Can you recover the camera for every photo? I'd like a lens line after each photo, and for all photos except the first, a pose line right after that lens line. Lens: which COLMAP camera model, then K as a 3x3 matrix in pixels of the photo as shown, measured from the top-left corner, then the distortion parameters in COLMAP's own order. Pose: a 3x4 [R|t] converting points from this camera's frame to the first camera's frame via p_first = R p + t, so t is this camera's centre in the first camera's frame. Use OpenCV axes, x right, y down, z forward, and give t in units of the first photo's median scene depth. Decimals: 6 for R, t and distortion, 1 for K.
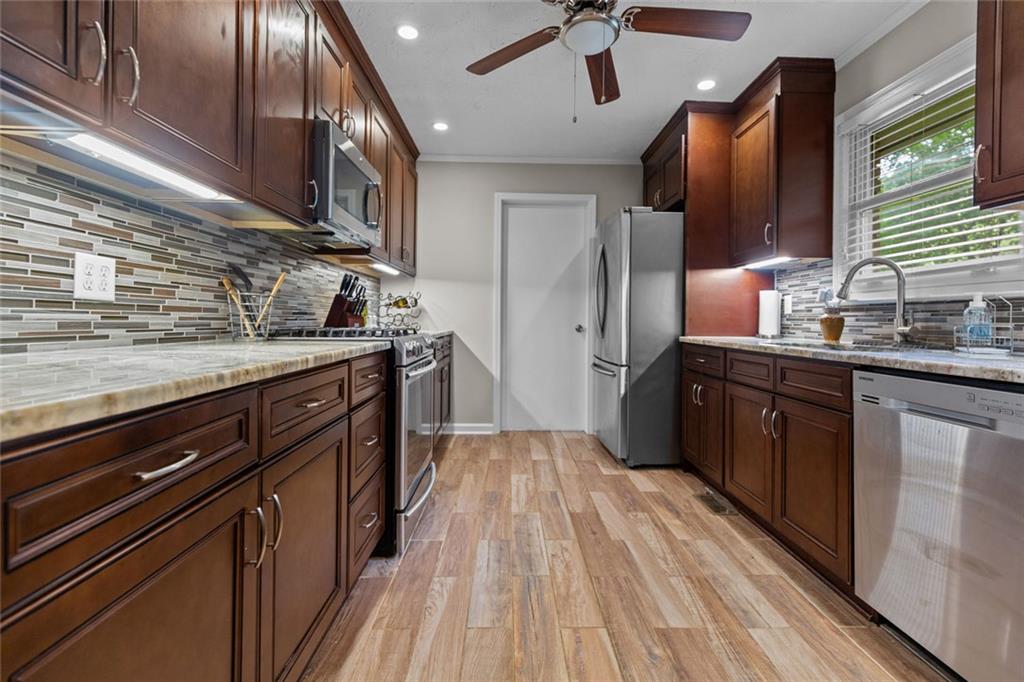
lens RADIAL K [[471.3, 0, 515.6], [0, 471.3, 318.3], [0, 0, 1]] dist [0.011605, -0.001394]
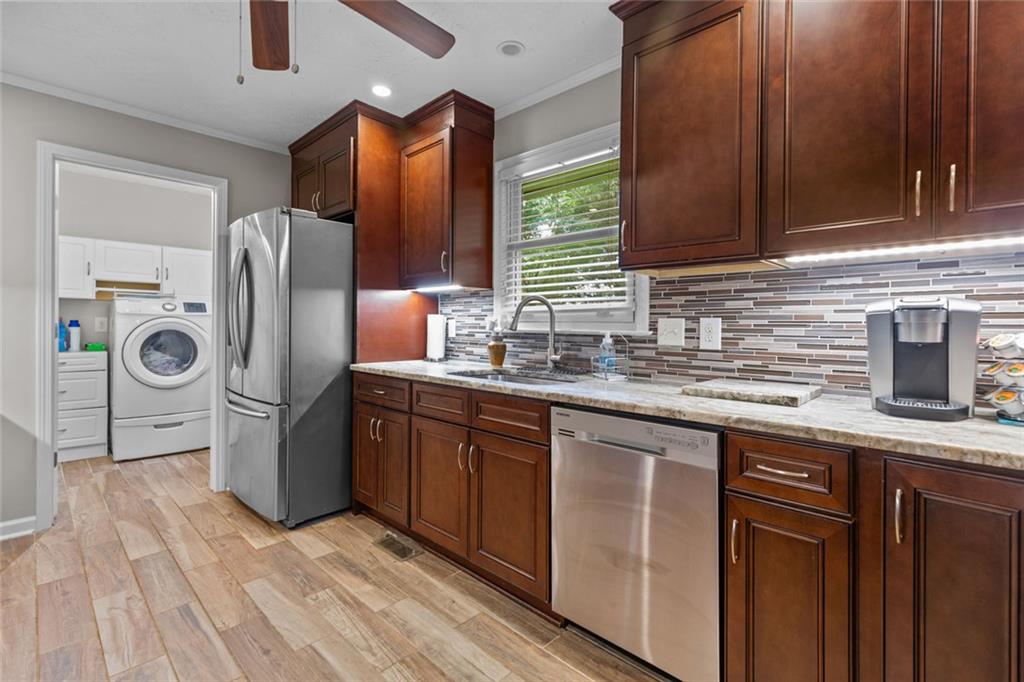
lens RADIAL K [[471.3, 0, 523.9], [0, 471.3, 324.1], [0, 0, 1]] dist [0.011605, -0.001394]
pose [[0.703238, -0.004152, 0.710943, -0.070781], [-0.003202, 0.999954, 0.009007, -0.059983], [-0.710948, -0.008610, 0.703192, 0.184079]]
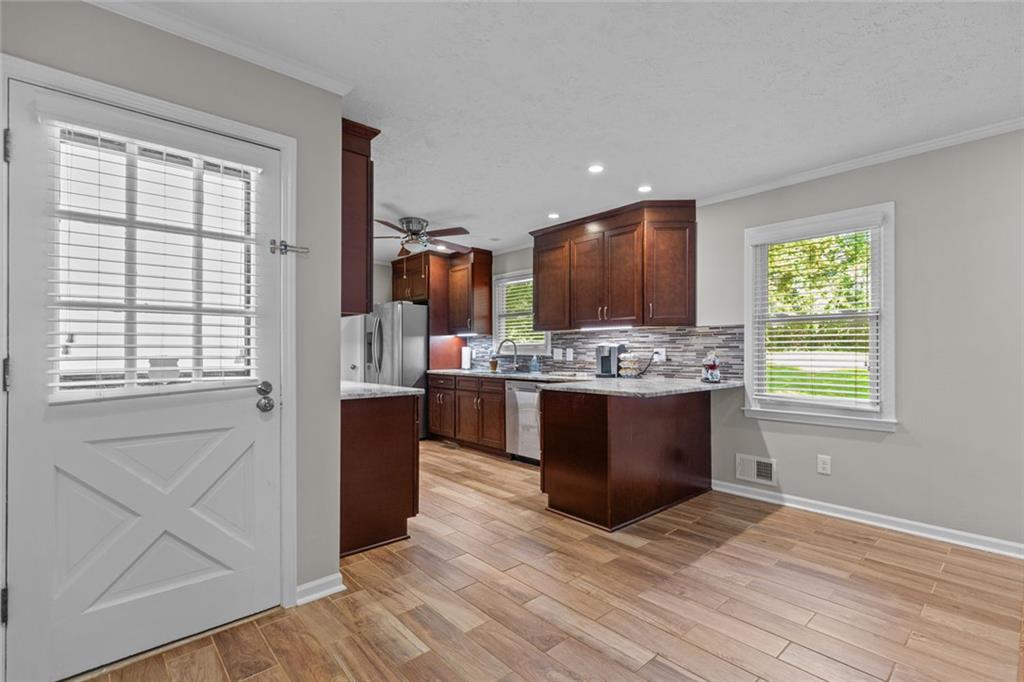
lens RADIAL K [[471.3, 0, 519.9], [0, 471.3, 343.5], [0, 0, 1]] dist [0.011605, -0.001394]
pose [[0.754608, 0.001158, 0.656175, -0.824661], [0.004885, 0.999961, -0.007383, -0.072896], [-0.656158, 0.008777, 0.754573, -0.924541]]
